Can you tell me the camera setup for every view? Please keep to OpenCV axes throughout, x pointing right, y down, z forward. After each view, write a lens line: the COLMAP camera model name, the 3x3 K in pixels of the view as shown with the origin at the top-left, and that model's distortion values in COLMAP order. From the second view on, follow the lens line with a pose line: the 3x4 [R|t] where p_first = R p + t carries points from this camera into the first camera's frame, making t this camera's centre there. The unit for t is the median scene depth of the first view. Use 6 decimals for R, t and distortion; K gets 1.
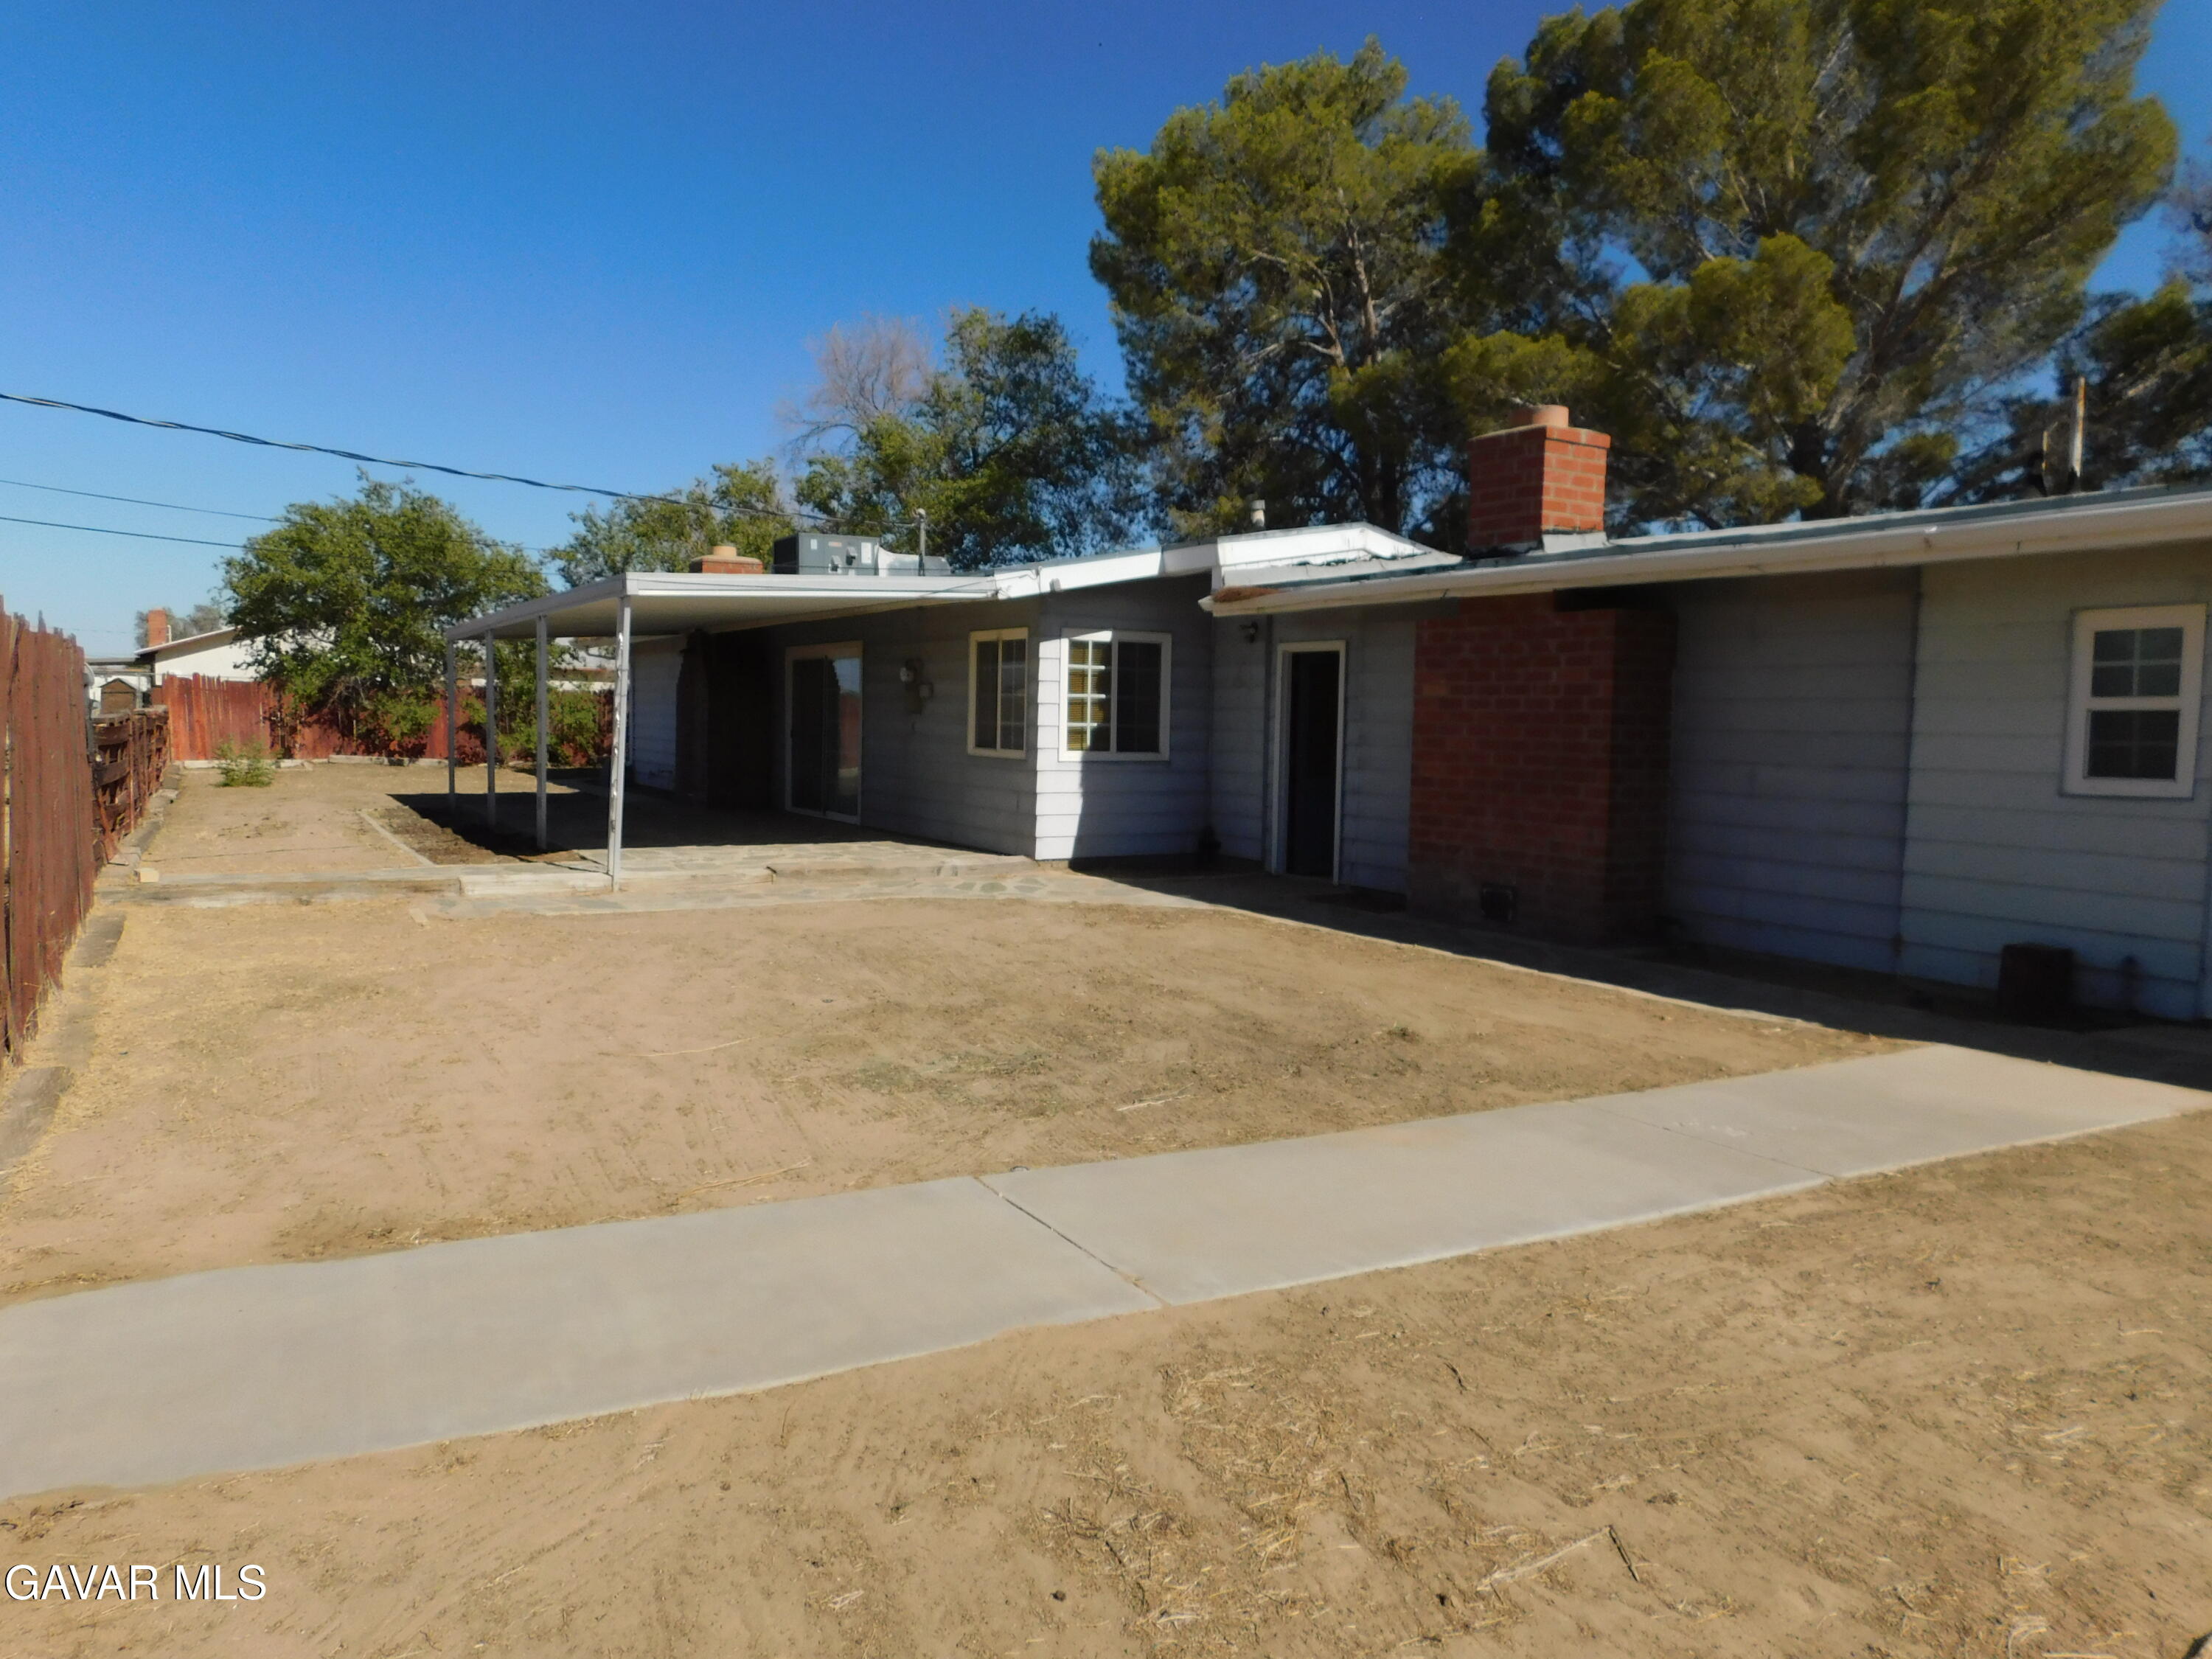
lens RADIAL K [[1572.1, 0, 1106.0], [0, 1572.1, 829.5], [0, 0, 1]] dist [-0.024020, 0.006049]
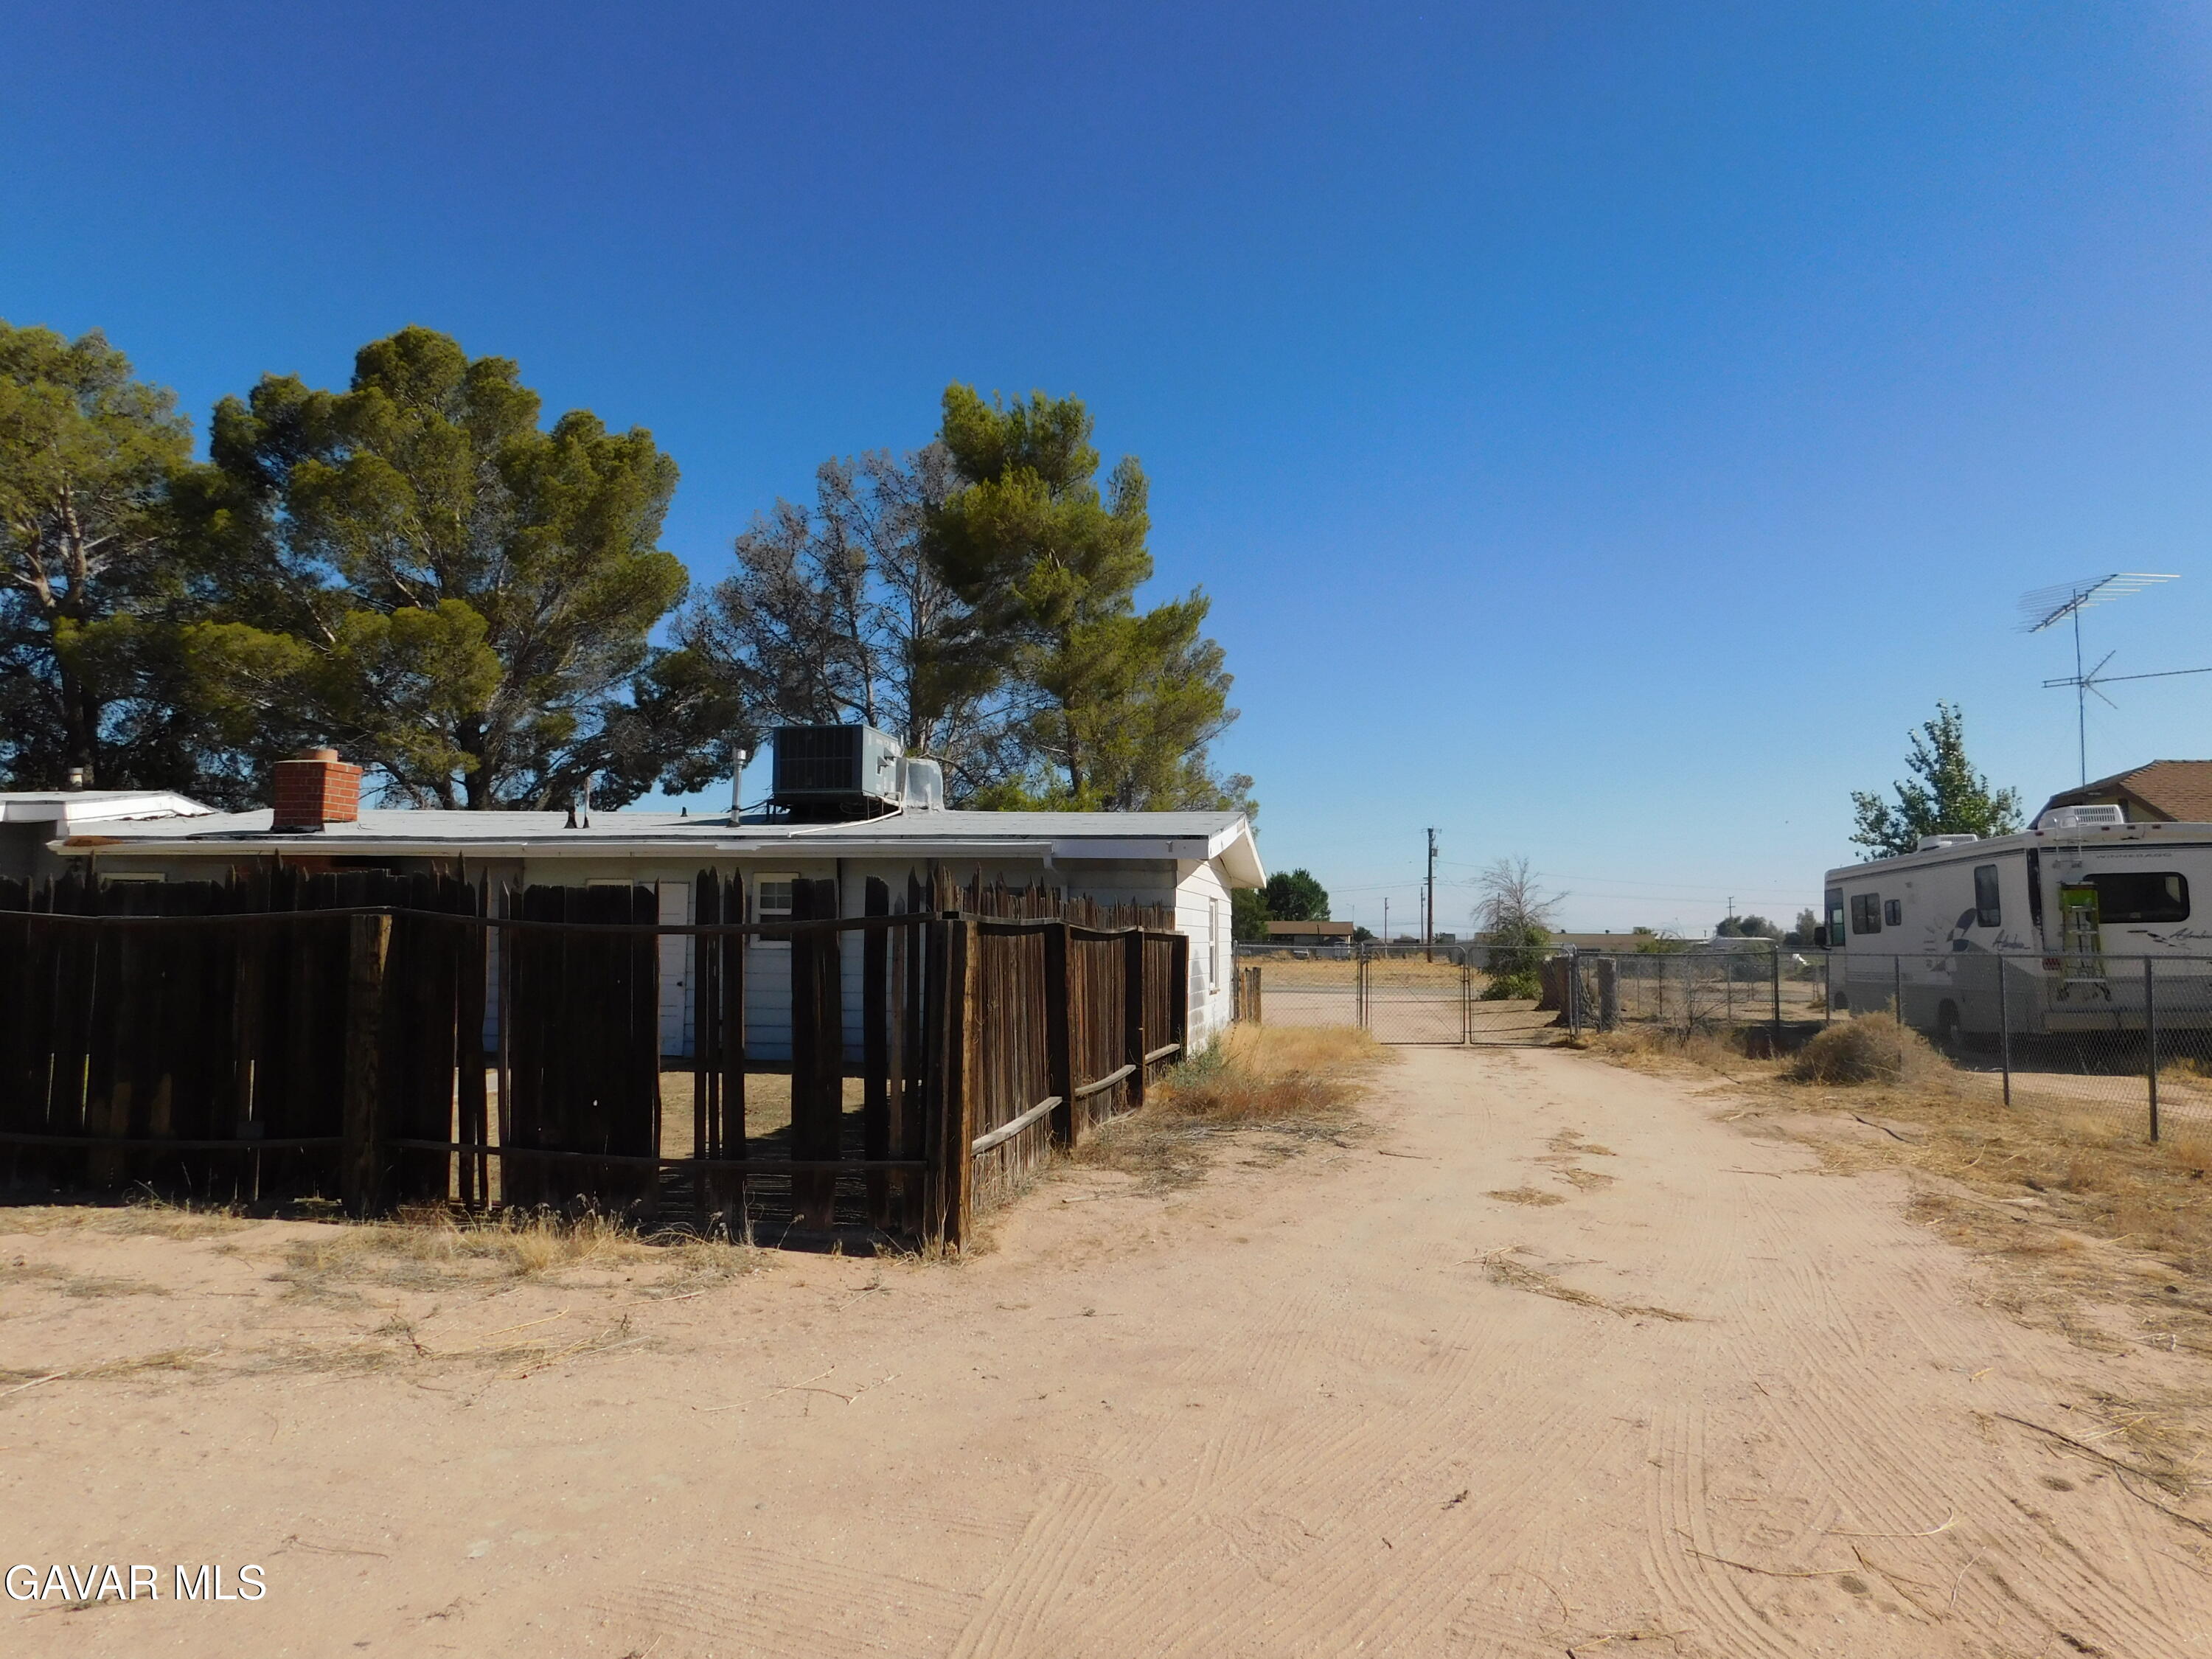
lens RADIAL K [[1572.1, 0, 1106.0], [0, 1572.1, 829.5], [0, 0, 1]] dist [-0.024020, 0.006049]
pose [[0.693259, 0.032568, 0.719952, -0.181762], [0.055807, 0.993553, -0.098682, 0.020264], [-0.718524, 0.108591, 0.686972, -0.404202]]
